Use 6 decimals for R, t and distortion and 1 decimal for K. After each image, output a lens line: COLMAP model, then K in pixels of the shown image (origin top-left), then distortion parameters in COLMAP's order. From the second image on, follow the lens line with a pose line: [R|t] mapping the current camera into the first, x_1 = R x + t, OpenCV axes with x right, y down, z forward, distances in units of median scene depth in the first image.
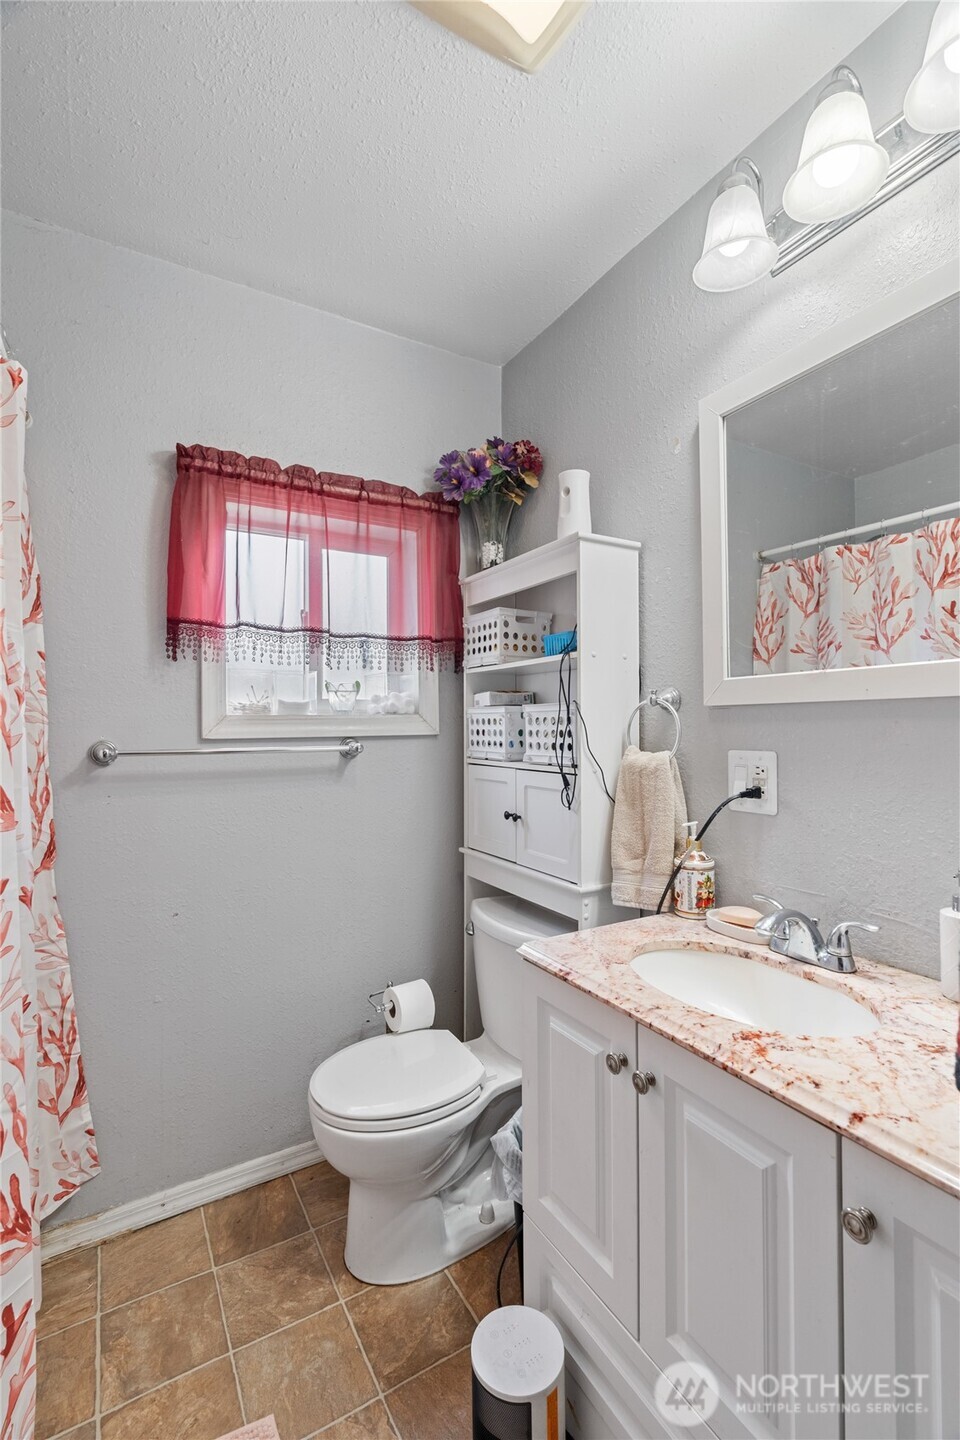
lens RADIAL K [[658.1, 0, 472.1], [0, 658.1, 721.2], [0, 0, 1]] dist [-0.004526, 0.000401]
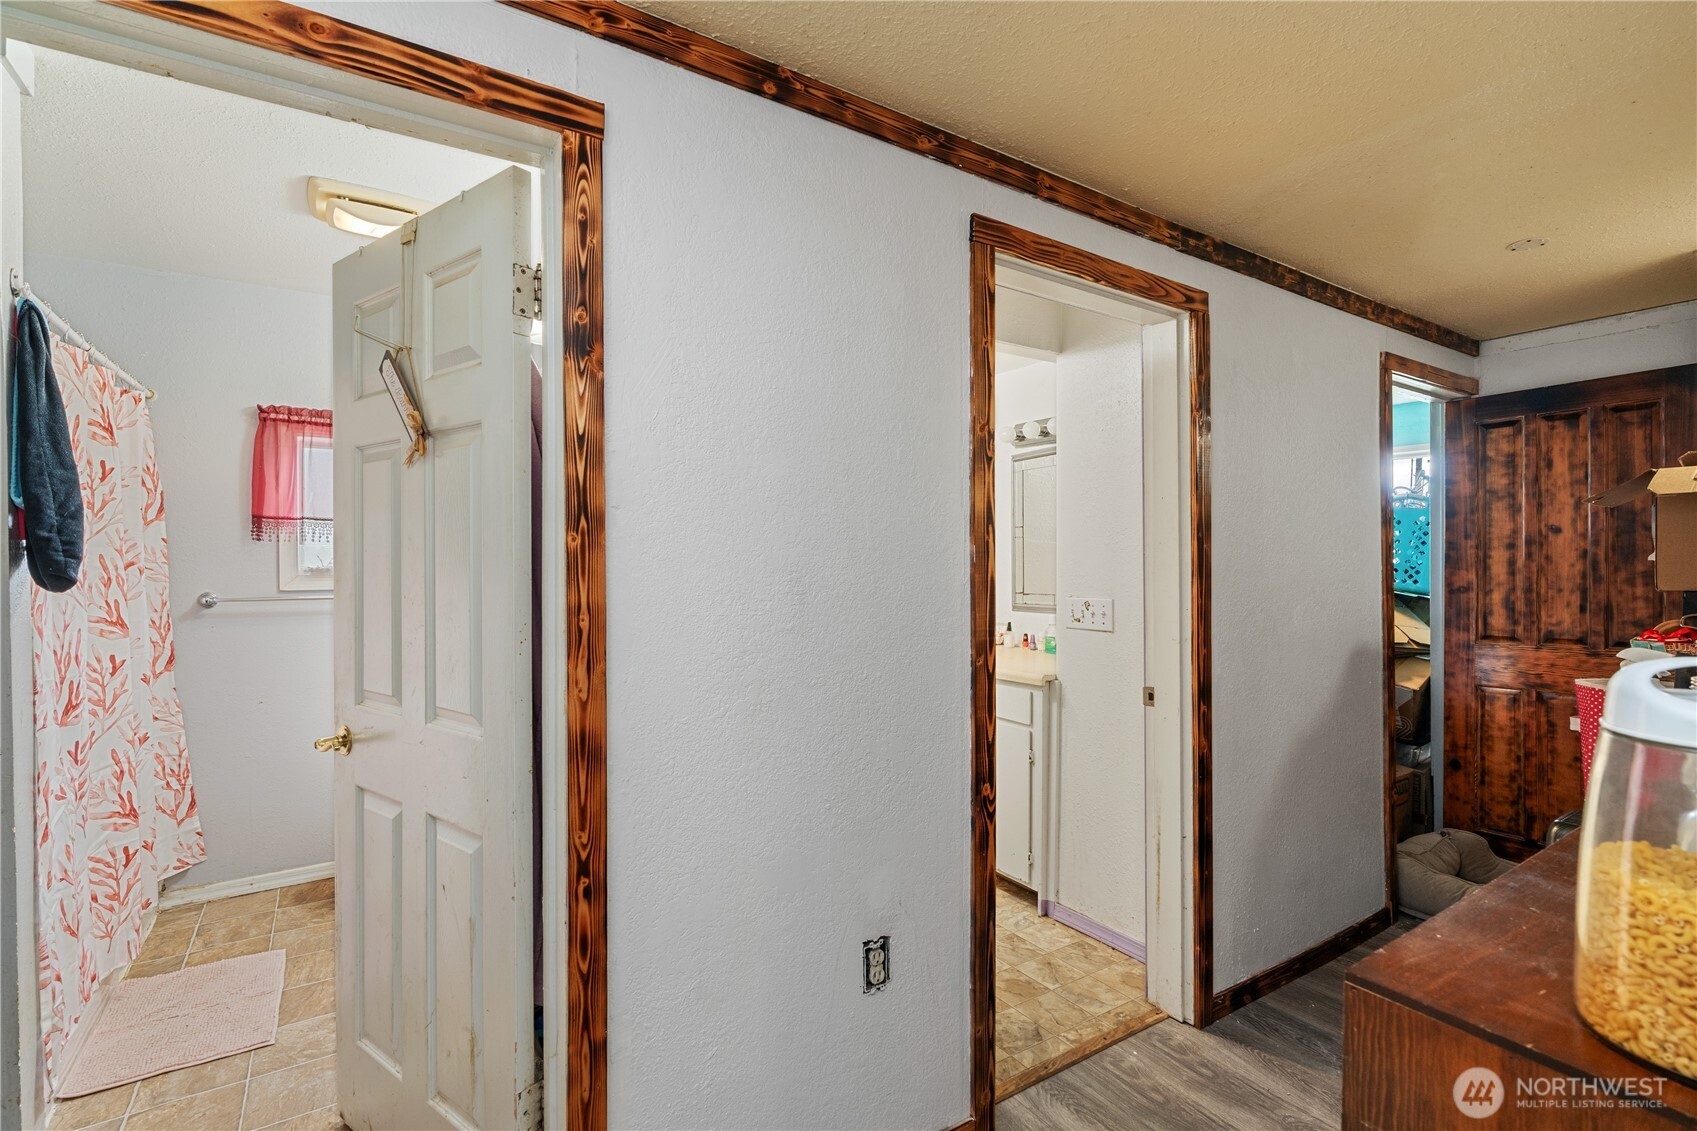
lens RADIAL K [[775.6, 0, 853.5], [0, 775.6, 568.4], [0, 0, 1]] dist [-0.004526, 0.000401]
pose [[0.997010, 0.002912, 0.077216, 0.886761], [-0.003914, 0.999910, 0.012822, -0.060712], [-0.077171, -0.013085, 0.996932, -1.028058]]
